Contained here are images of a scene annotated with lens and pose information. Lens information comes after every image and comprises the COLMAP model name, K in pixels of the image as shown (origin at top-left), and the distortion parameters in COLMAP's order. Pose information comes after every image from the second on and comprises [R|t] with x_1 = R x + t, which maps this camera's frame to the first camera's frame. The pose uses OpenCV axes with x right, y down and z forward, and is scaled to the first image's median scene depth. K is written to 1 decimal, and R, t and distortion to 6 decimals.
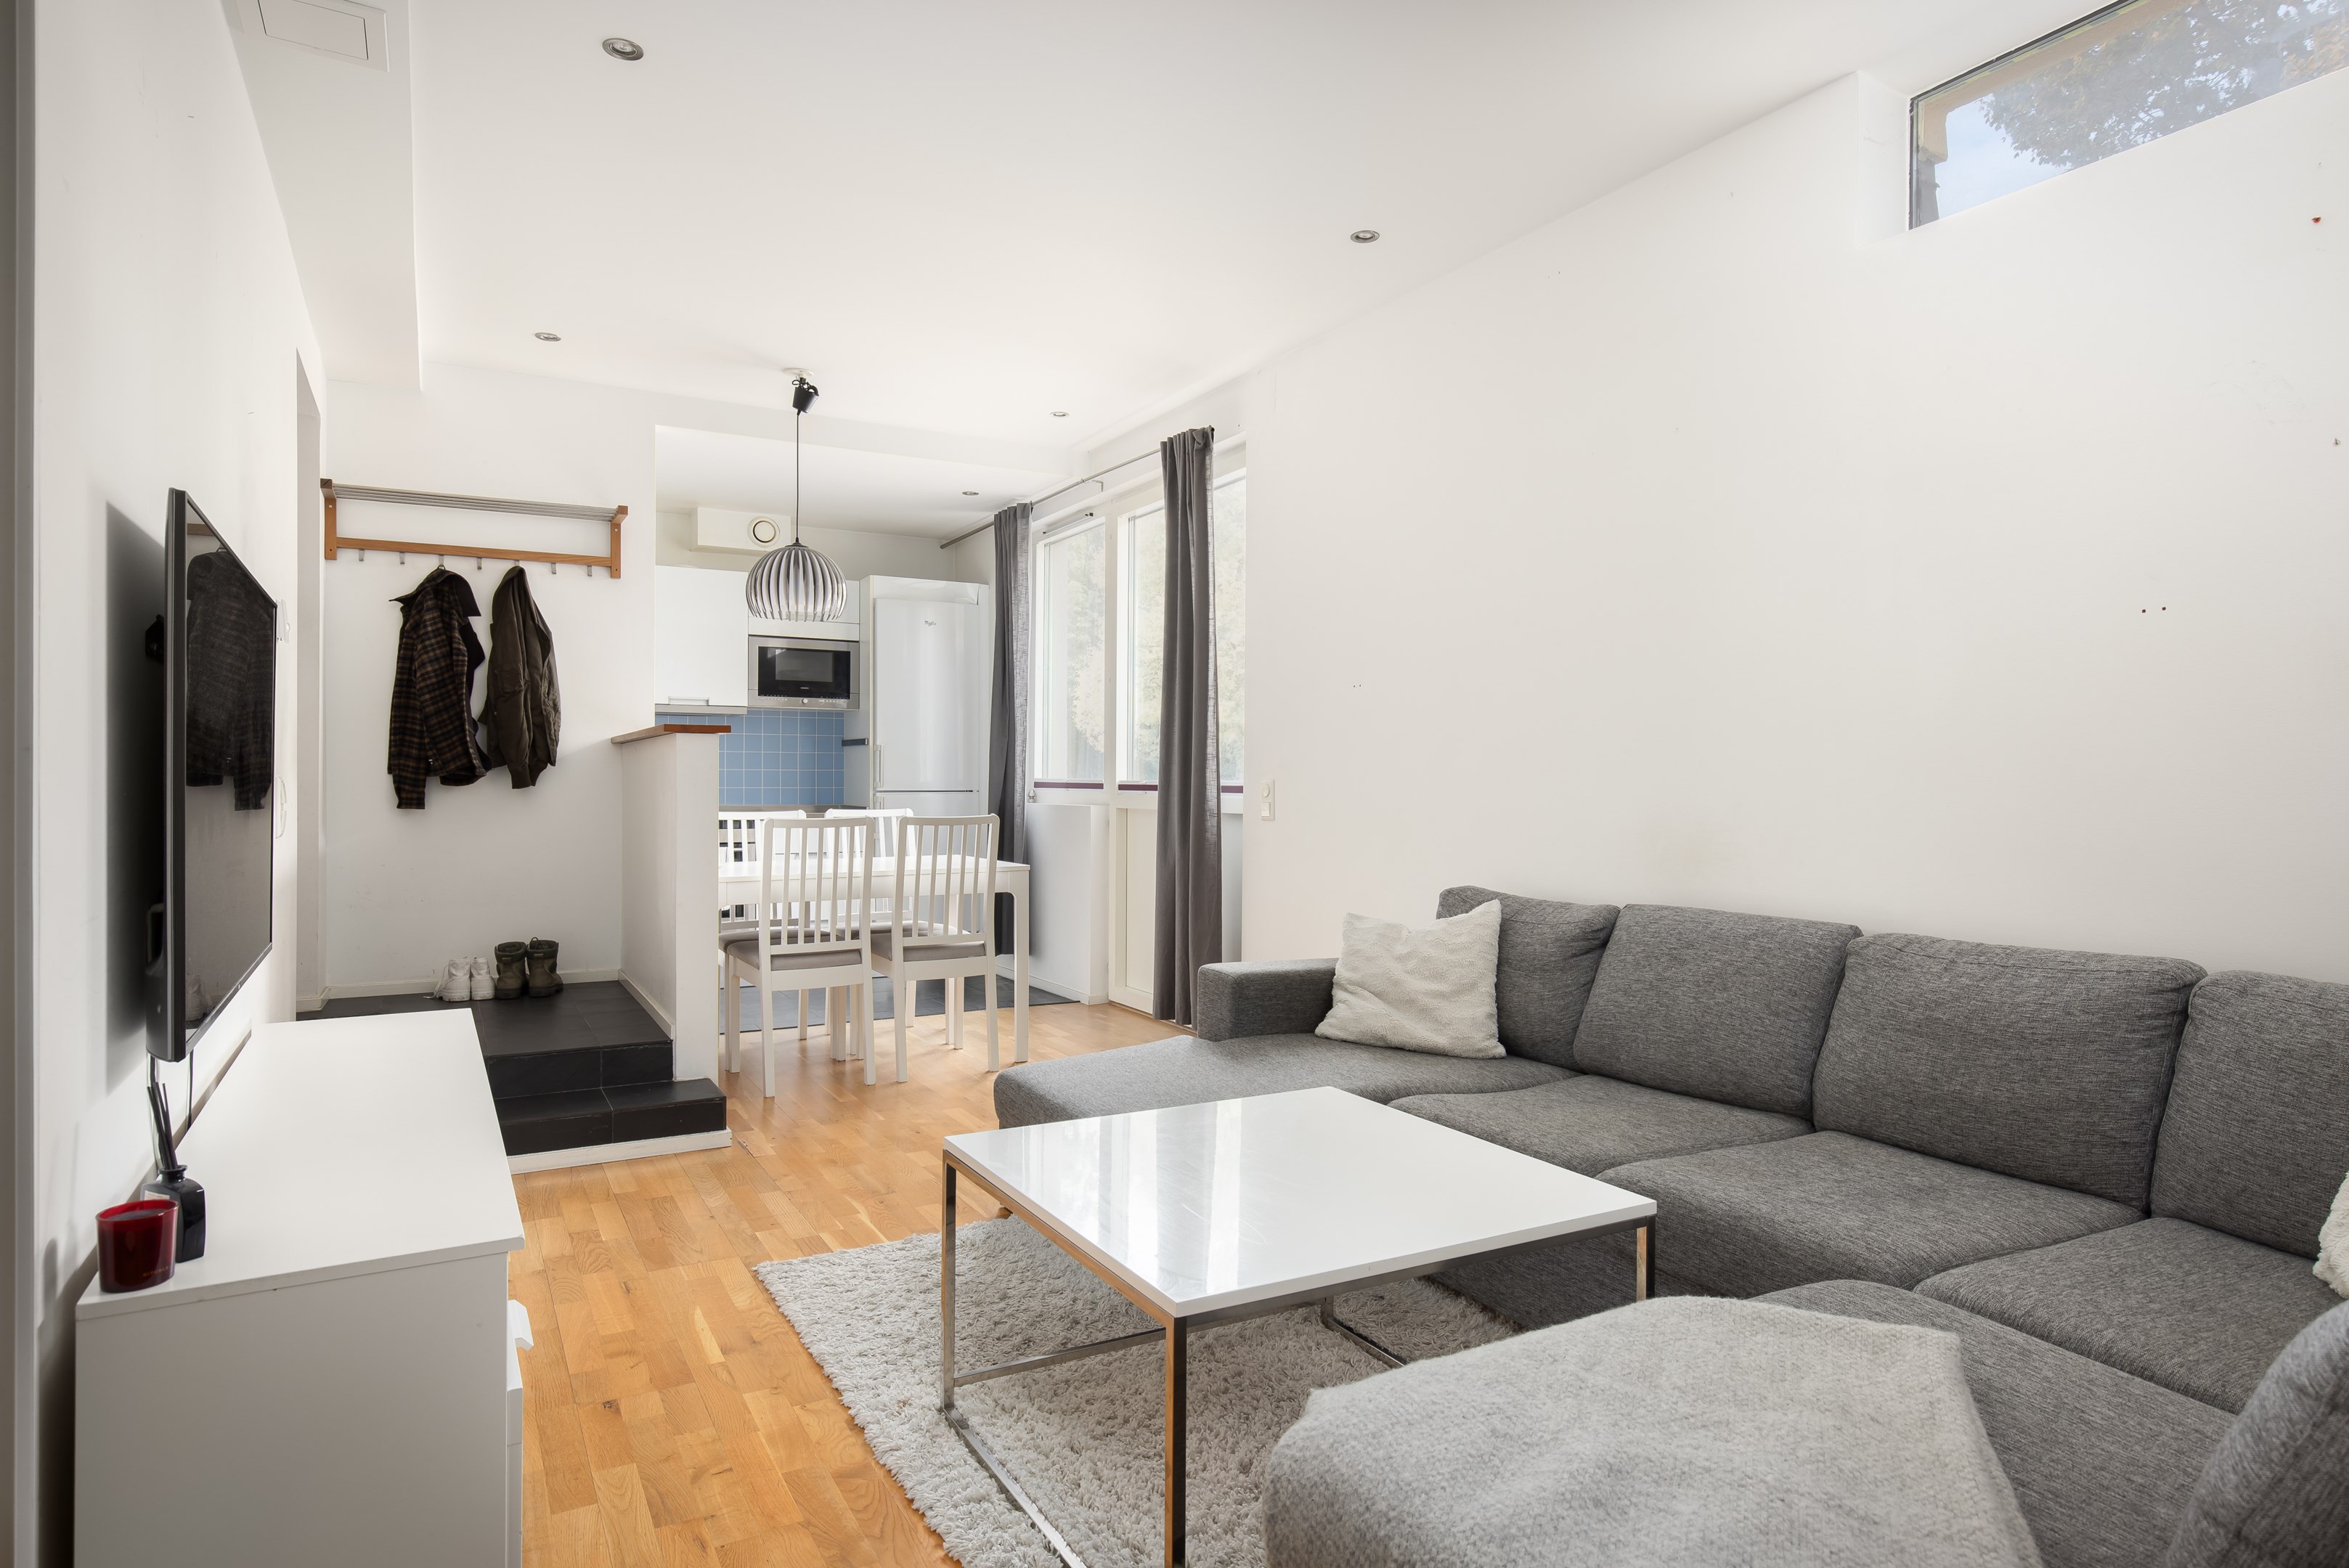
lens RADIAL K [[1328.4, 0, 1163.6], [0, 1328.4, 771.4], [0, 0, 1]] dist [0.005249, -0.002414]
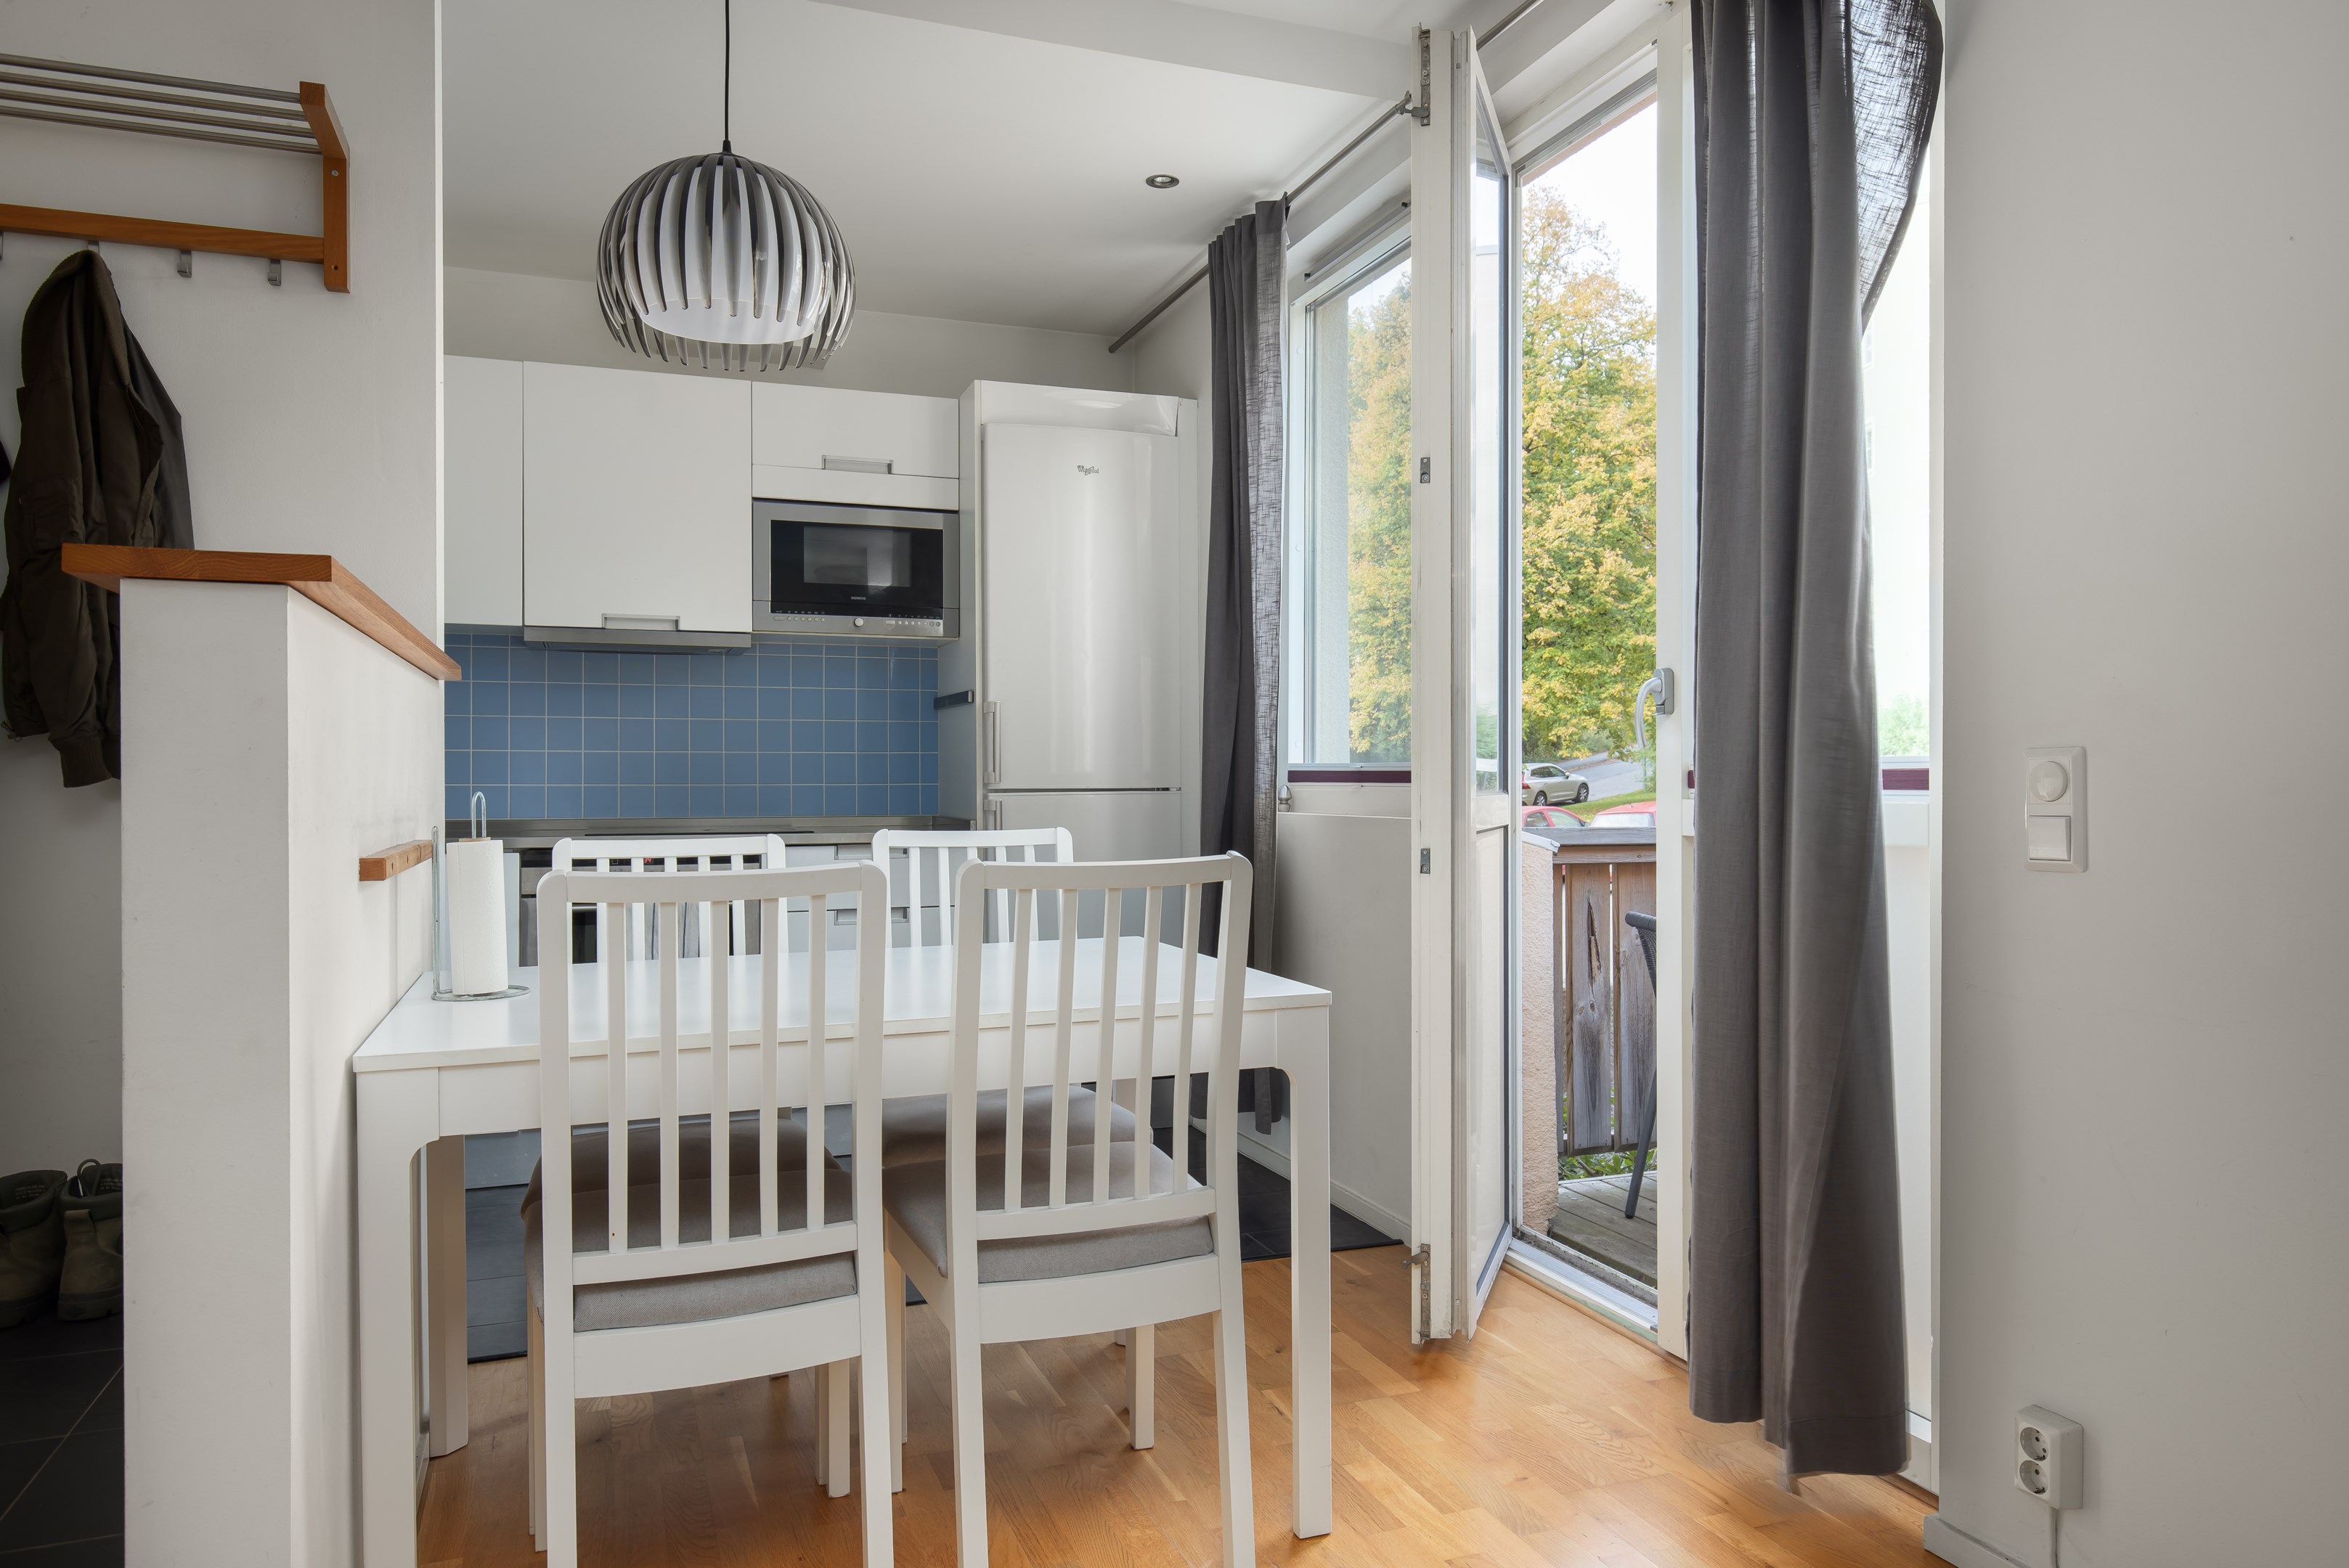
lens RADIAL K [[1559.9, 0, 1192.1], [0, 1559.9, 779.4], [0, 0, 1]] dist [0.009237, -0.009082]
pose [[0.992194, -0.006045, -0.124555, -0.083771], [0.006925, 0.999954, 0.006628, 0.009918], [0.124509, -0.007439, 0.992191, 0.559683]]
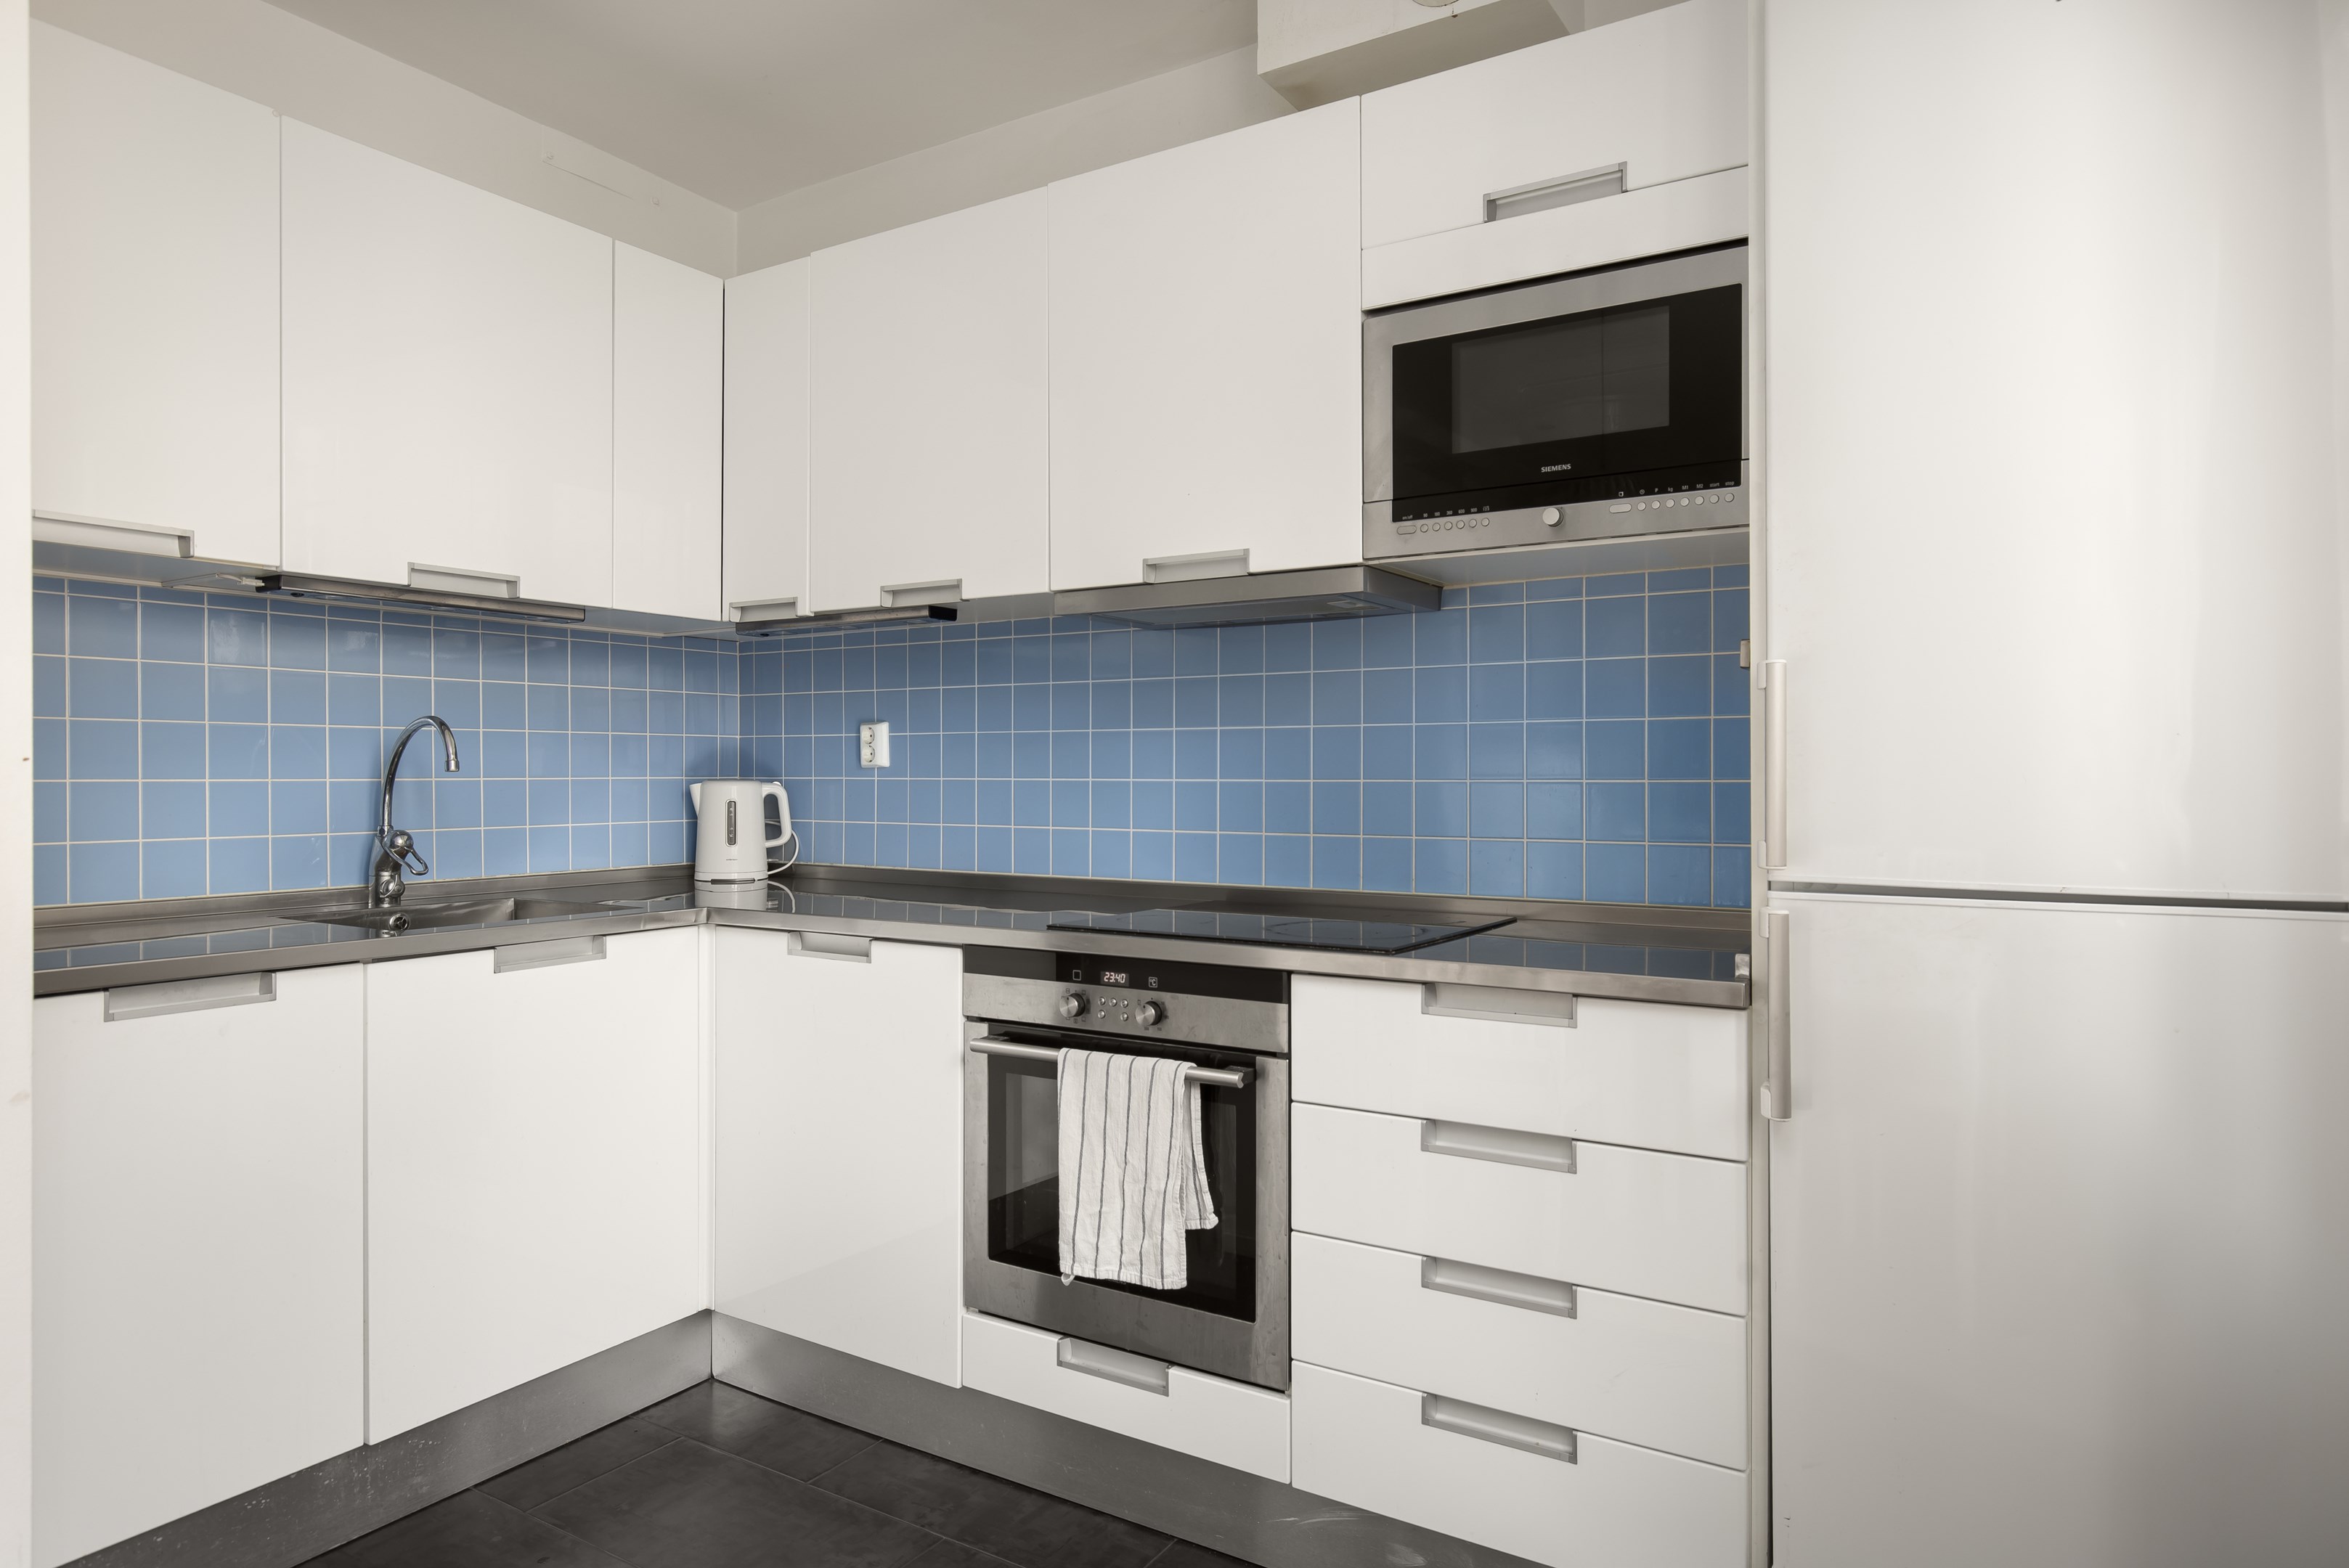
lens RADIAL K [[1403.2, 0, 1169.4], [0, 1403.2, 775.1], [0, 0, 1]] dist [-0.006584, 0.004989]
pose [[0.477088, 0.005272, -0.878840, -0.092072], [0.017748, 0.999720, 0.015632, -0.011917], [0.878676, -0.023055, 0.476861, 1.143233]]
